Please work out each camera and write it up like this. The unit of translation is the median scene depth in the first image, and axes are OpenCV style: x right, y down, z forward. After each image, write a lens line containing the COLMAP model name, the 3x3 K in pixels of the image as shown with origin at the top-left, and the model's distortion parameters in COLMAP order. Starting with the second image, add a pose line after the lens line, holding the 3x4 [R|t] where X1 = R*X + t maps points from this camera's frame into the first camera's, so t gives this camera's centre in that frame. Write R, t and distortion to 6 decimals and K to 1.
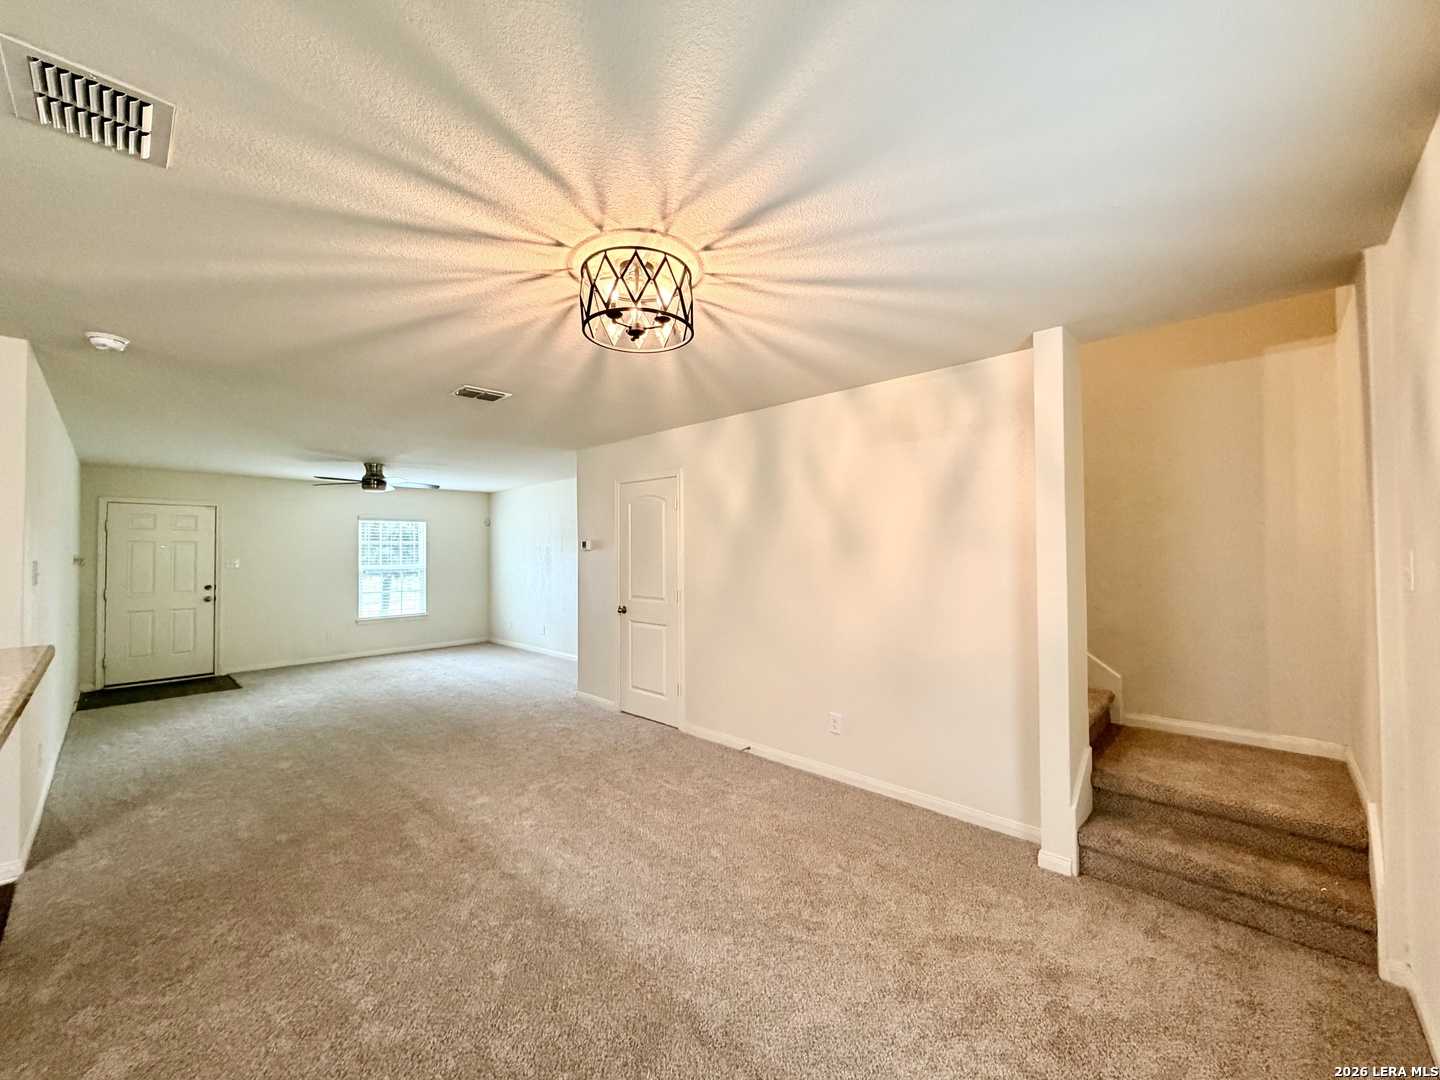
lens RADIAL K [[576.3, 0, 717.2], [0, 576.3, 537.3], [0, 0, 1]] dist [0.010529, -0.001337]
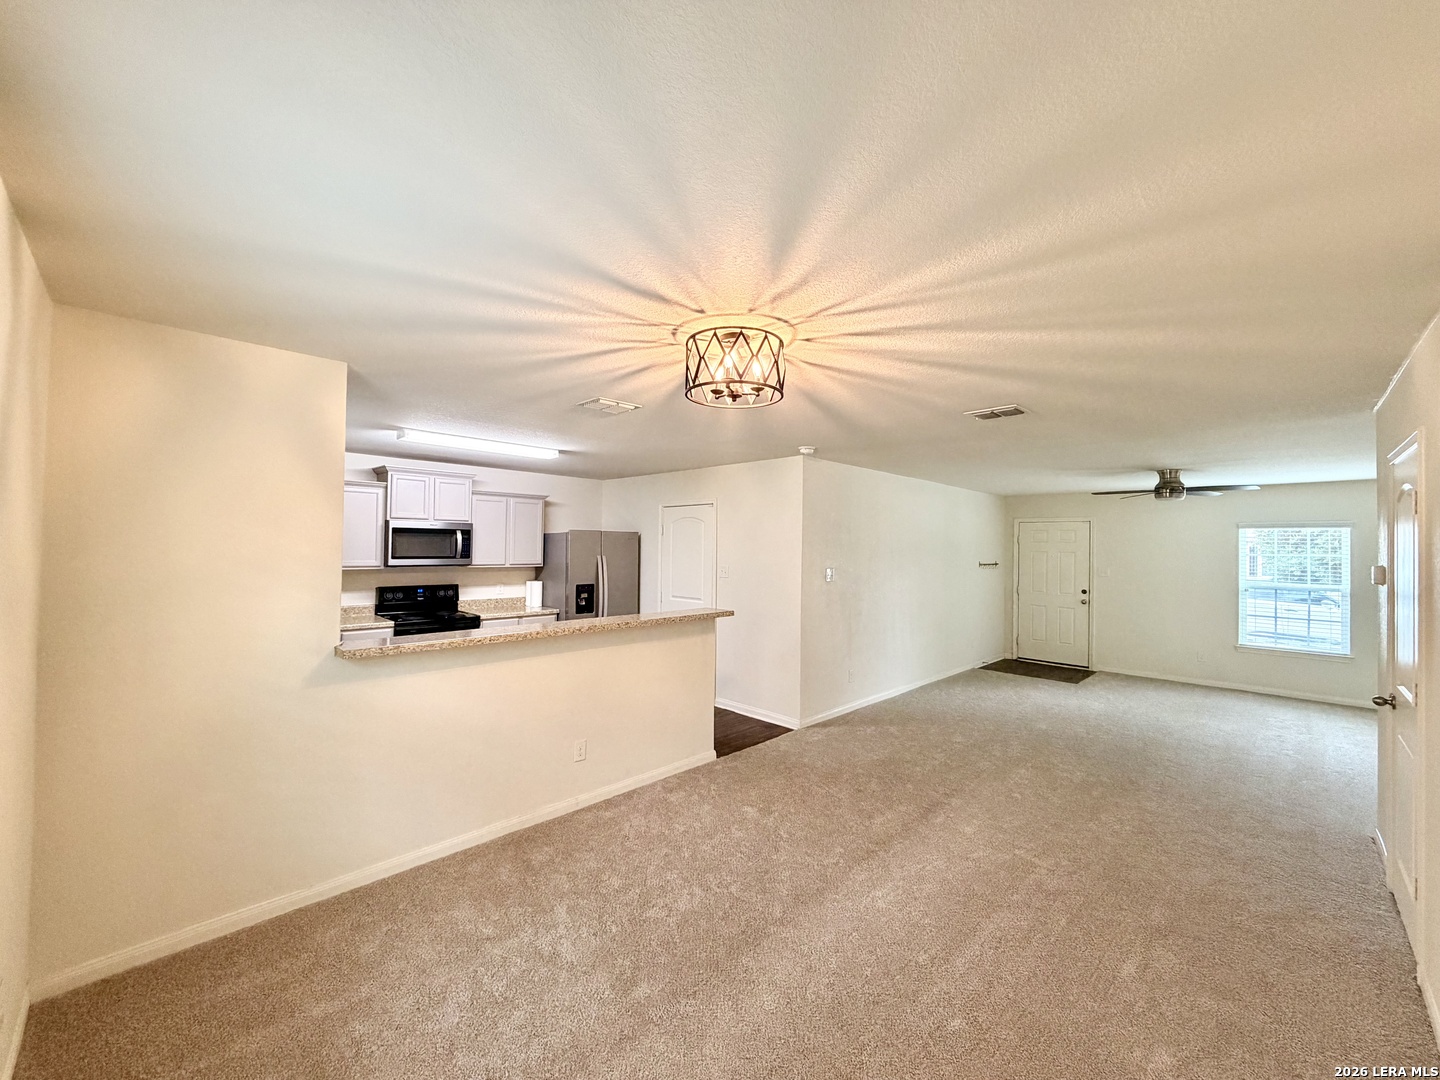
lens RADIAL K [[576.3, 0, 717.3], [0, 576.3, 540.9], [0, 0, 1]] dist [0.010529, -0.001337]
pose [[-0.017244, -0.000565, -0.999851, 0.318874], [0.009523, 0.999954, -0.000729, -0.023627], [0.999806, -0.009534, -0.017237, 0.320374]]
